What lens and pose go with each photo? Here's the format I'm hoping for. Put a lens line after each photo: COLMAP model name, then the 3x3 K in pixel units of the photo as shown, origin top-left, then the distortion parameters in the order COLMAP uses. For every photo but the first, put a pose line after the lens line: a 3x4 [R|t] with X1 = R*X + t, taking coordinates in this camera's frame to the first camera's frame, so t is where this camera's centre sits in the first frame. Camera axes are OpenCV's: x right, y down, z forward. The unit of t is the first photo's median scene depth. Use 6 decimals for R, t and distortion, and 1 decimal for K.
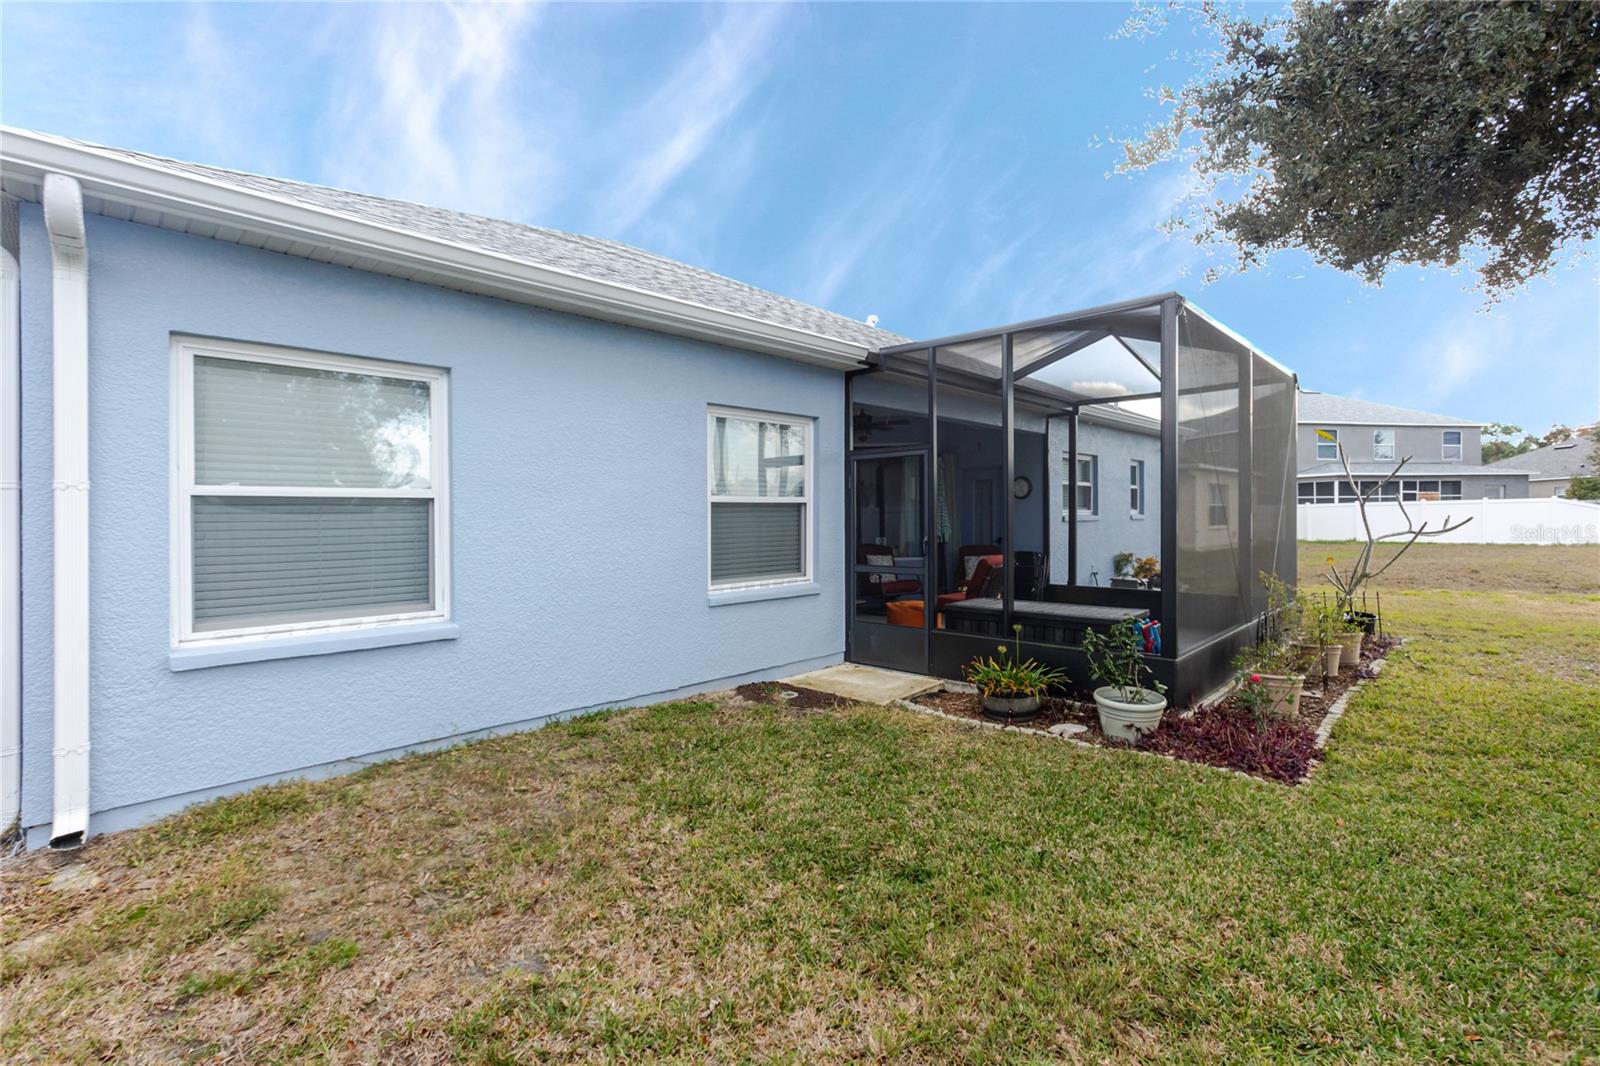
lens RADIAL K [[737.4, 0, 754.6], [0, 737.4, 532.6], [0, 0, 1]] dist [-0.019415, 0.021725]
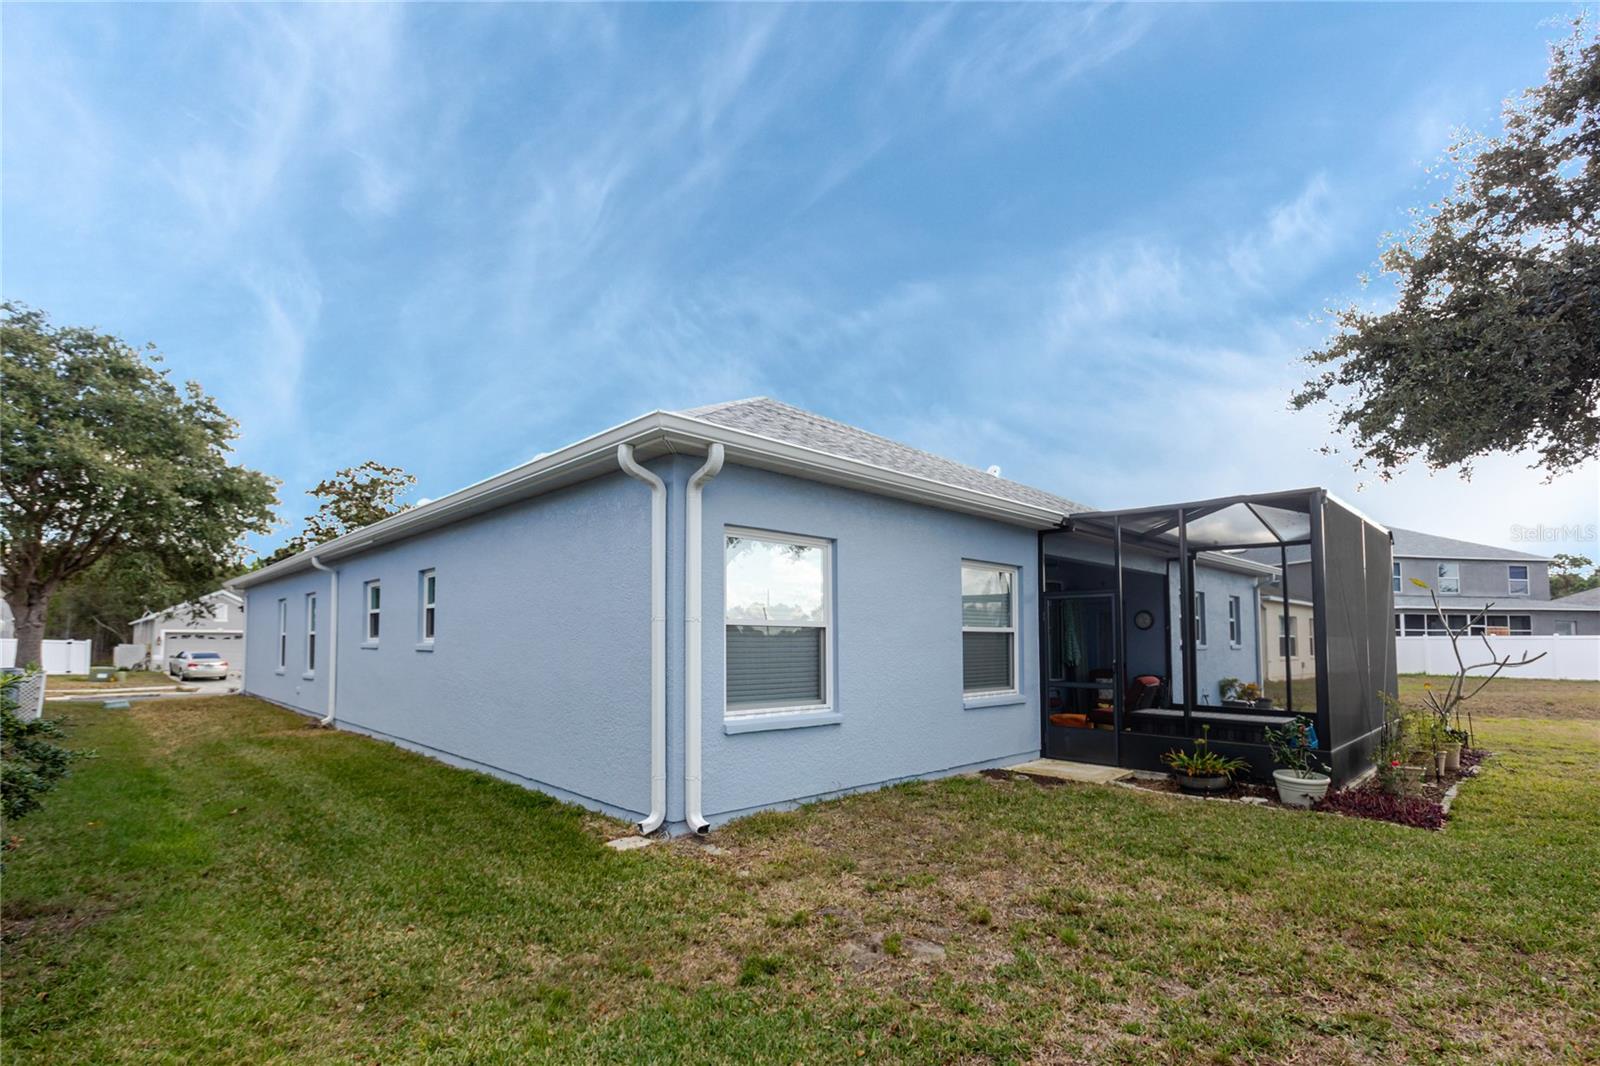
lens RADIAL K [[736.4, 0, 800.0], [0, 736.4, 608.2], [0, 0, 1]] dist [0.001075, 0.014083]
pose [[0.999809, 0.015854, -0.011449, -0.321883], [-0.016560, 0.997780, -0.064509, 0.008058], [0.010401, 0.064686, 0.997851, -0.325338]]
